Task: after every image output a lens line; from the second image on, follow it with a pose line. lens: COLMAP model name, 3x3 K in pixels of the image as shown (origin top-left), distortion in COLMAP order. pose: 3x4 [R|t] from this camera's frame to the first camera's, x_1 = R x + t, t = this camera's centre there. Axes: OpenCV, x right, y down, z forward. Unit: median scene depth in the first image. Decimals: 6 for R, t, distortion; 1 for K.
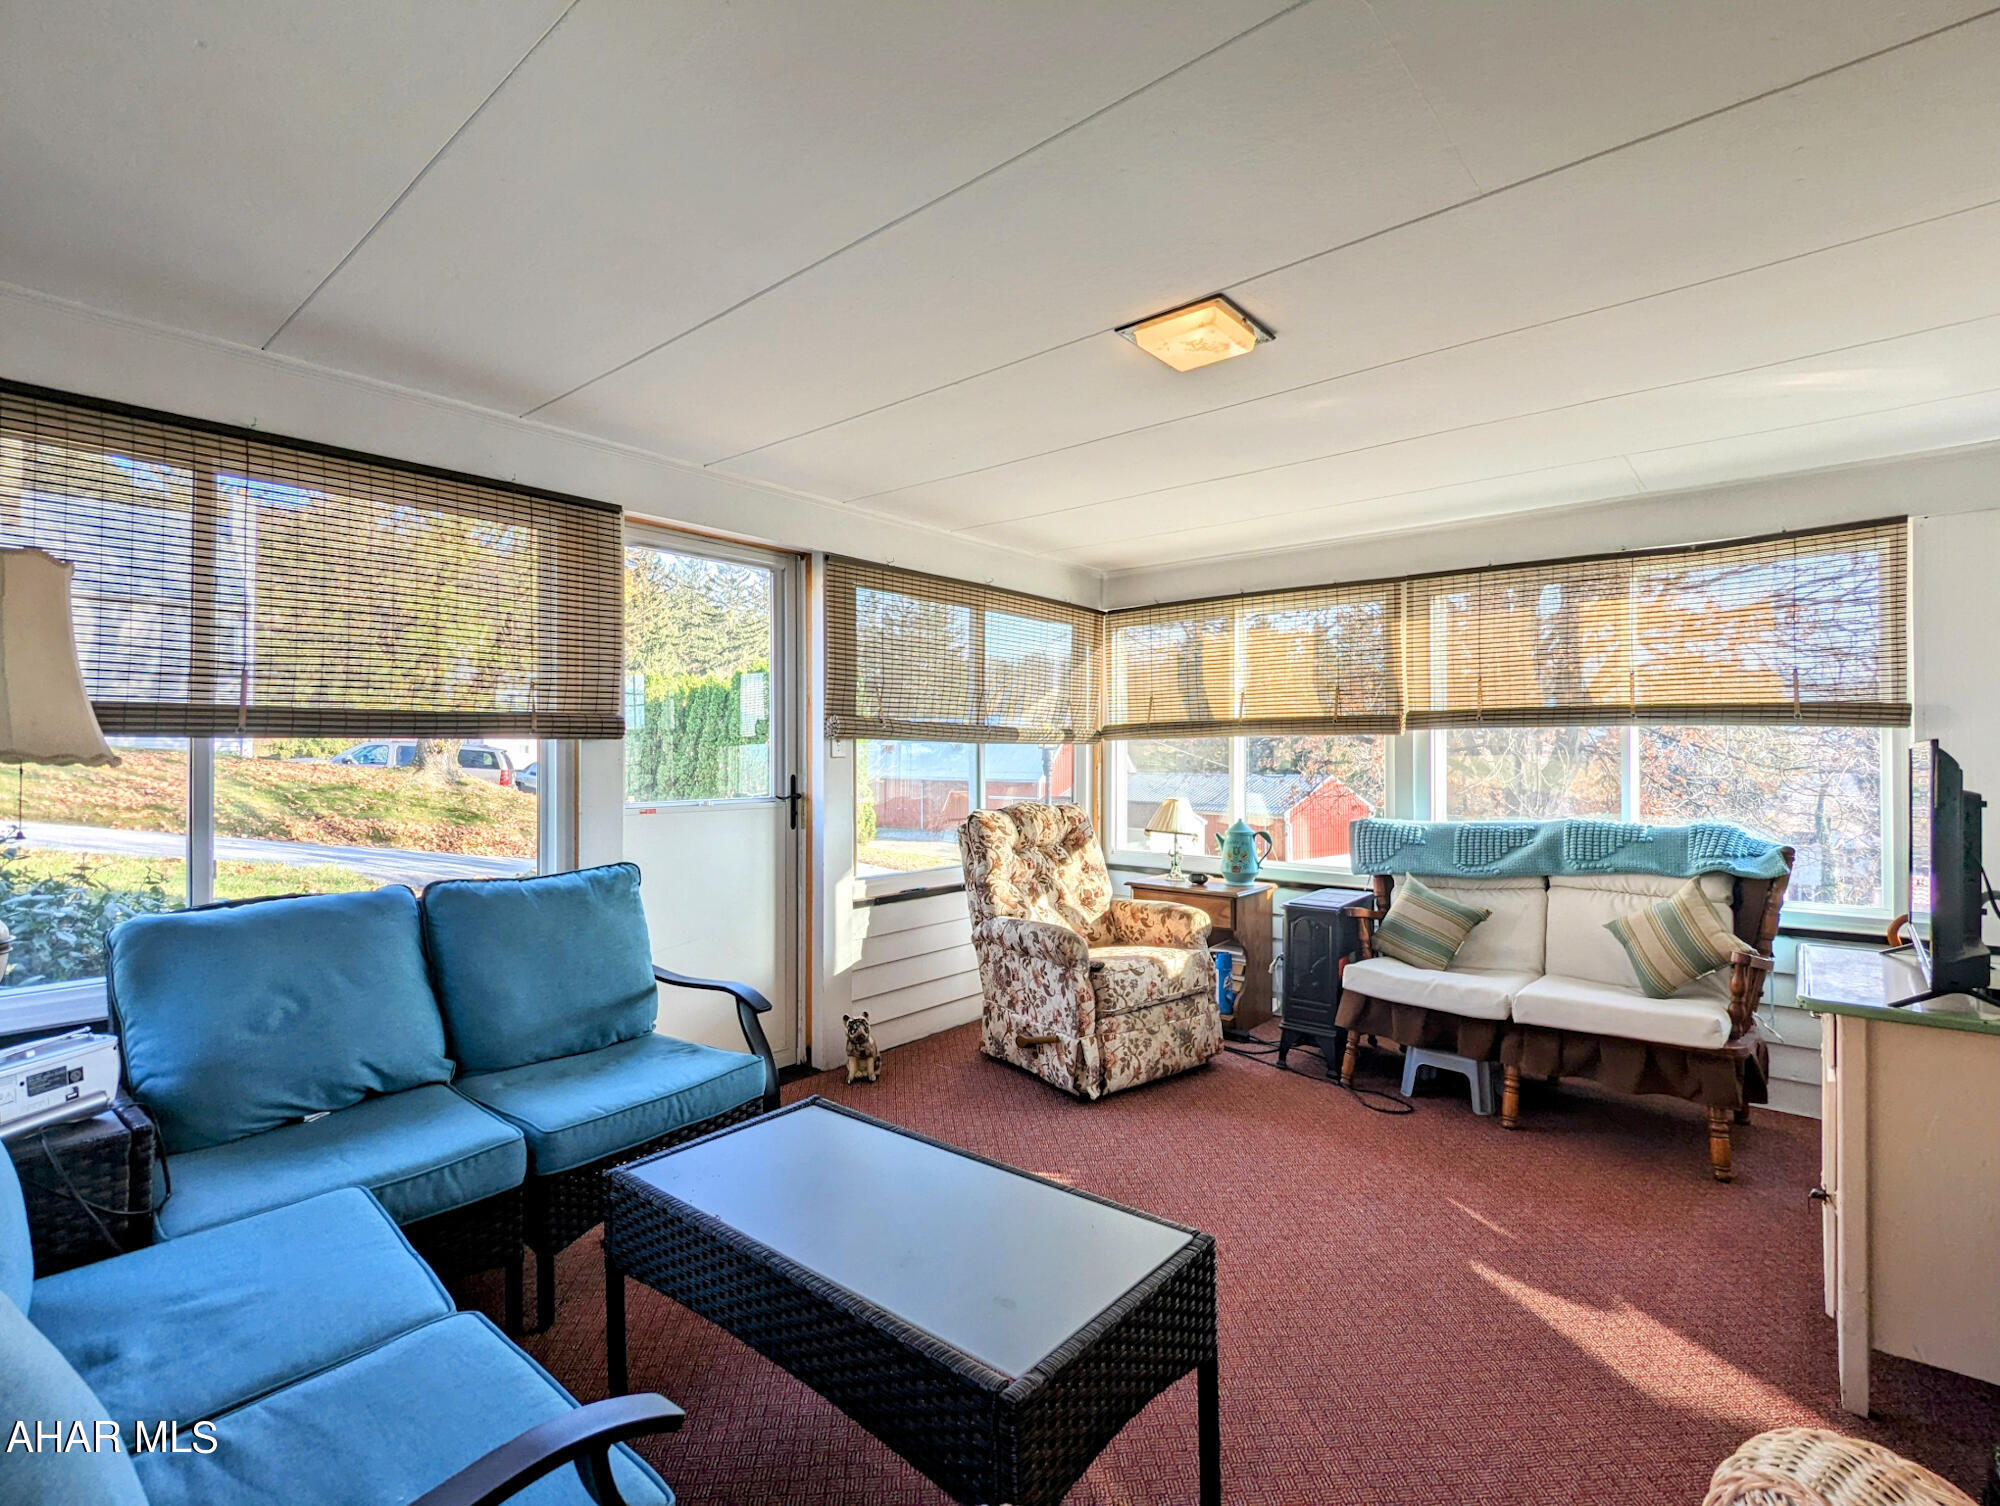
lens RADIAL K [[941.7, 0, 1000.0], [0, 941.7, 753.0], [0, 0, 1]] dist [-0.002328, -0.001914]
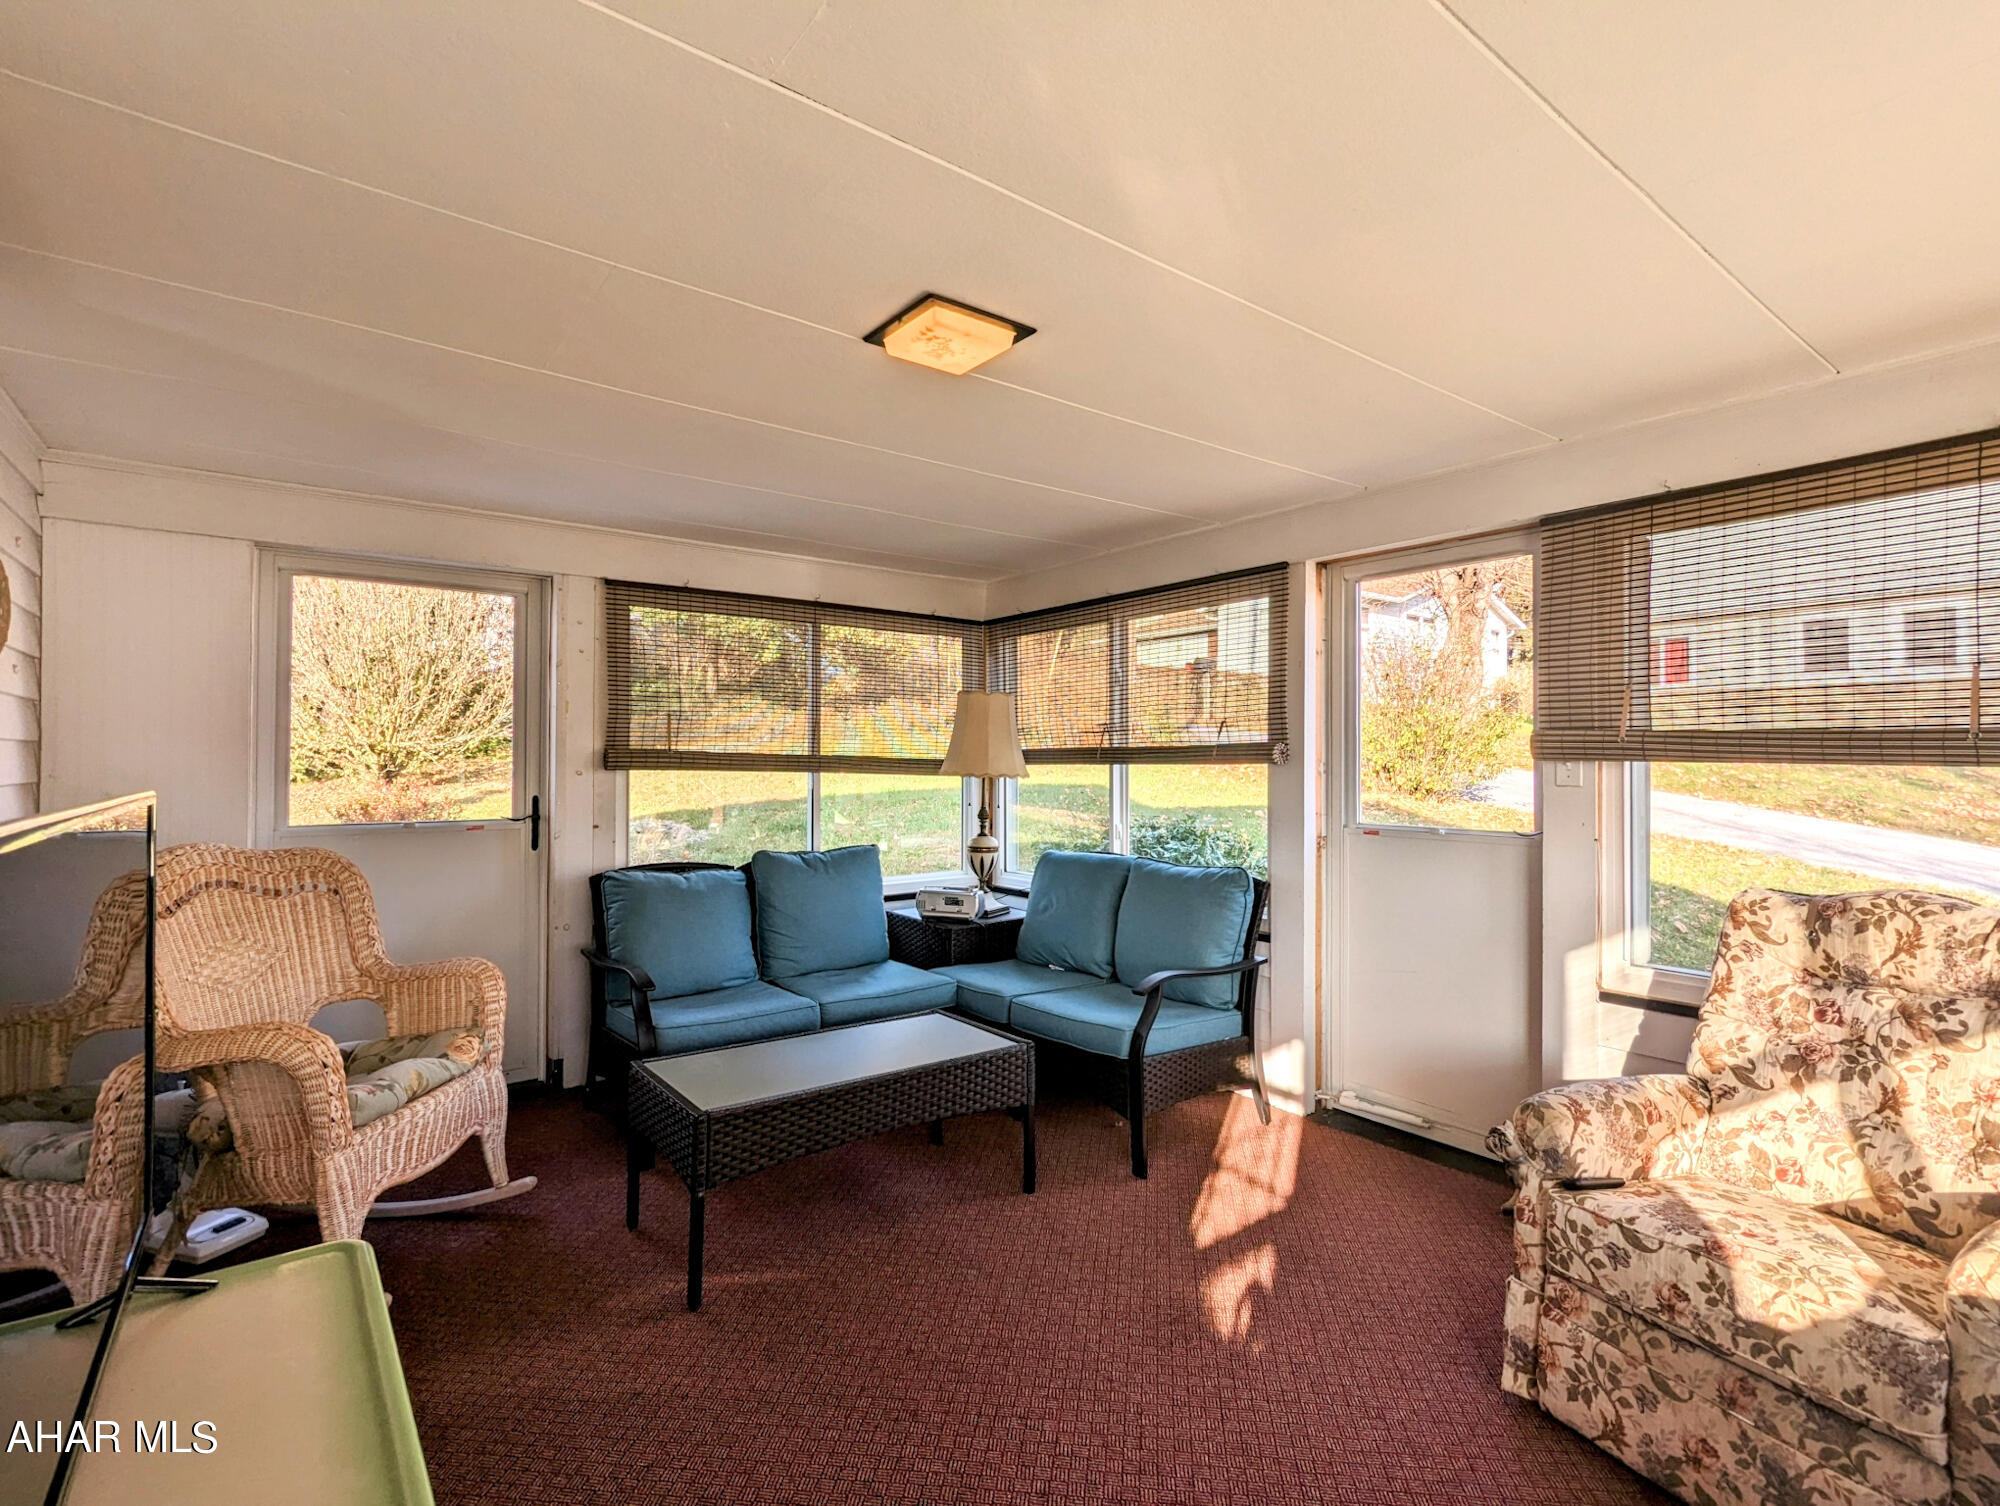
lens RADIAL K [[941.7, 0, 1000.0], [0, 941.7, 753.0], [0, 0, 1]] dist [-0.002328, -0.001914]
pose [[-0.199376, -0.005812, -0.979906, 0.686874], [0.000606, 0.999981, -0.006054, -0.018346], [0.979923, -0.001801, -0.199369, 0.765249]]
